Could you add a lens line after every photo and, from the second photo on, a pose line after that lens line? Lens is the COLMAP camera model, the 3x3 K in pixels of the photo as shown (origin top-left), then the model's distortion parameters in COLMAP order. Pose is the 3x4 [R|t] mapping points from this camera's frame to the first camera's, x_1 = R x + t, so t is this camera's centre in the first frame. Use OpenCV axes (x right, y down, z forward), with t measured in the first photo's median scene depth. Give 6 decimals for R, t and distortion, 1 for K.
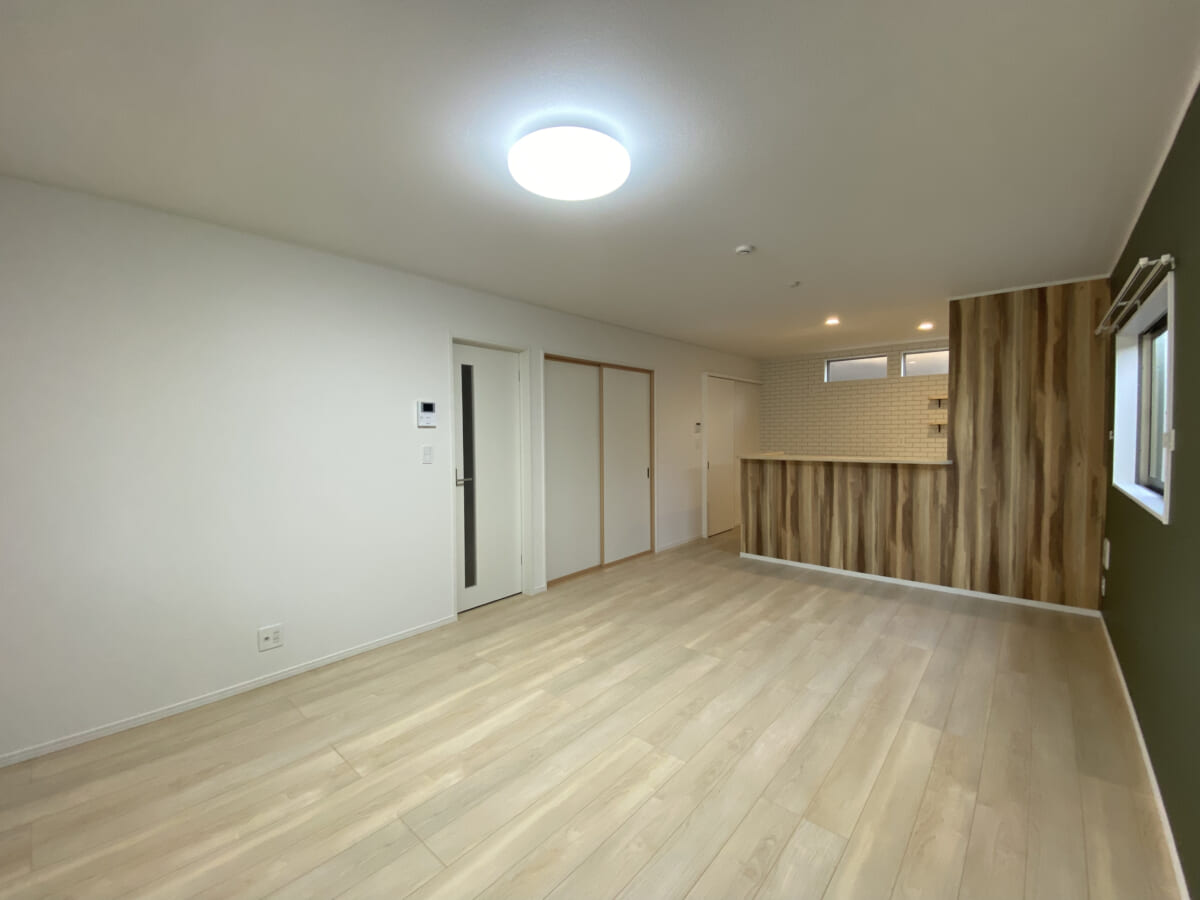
lens RADIAL K [[491.9, 0, 587.7], [0, 491.9, 446.9], [0, 0, 1]] dist [-0.002135, -0.009311]
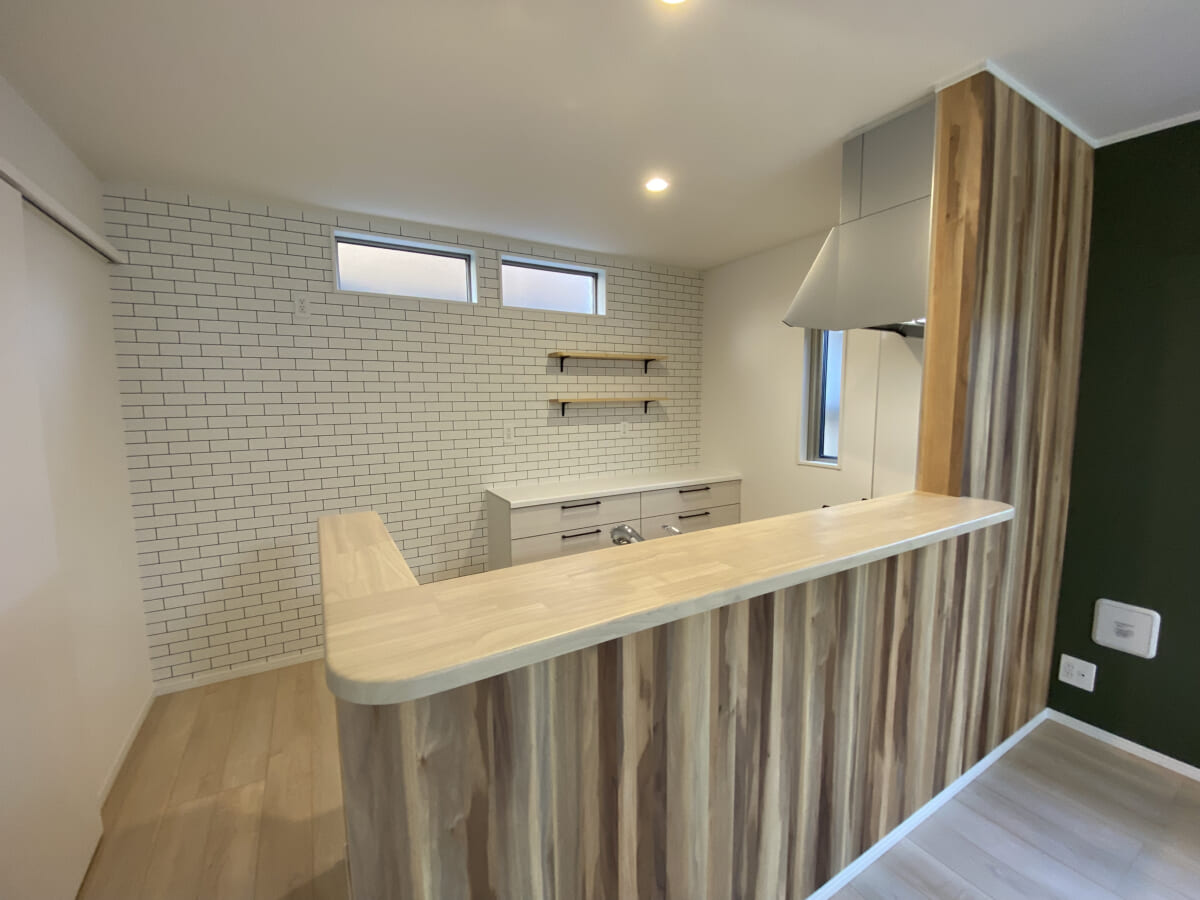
lens RADIAL K [[491.9, 0, 599.9], [0, 491.9, 447.0], [0, 0, 1]] dist [-0.002135, -0.009311]
pose [[0.294170, -0.088231, 0.951672, 0.333741], [0.030721, 0.996088, 0.082852, -0.071217], [-0.955259, 0.004863, 0.295730, 1.415903]]
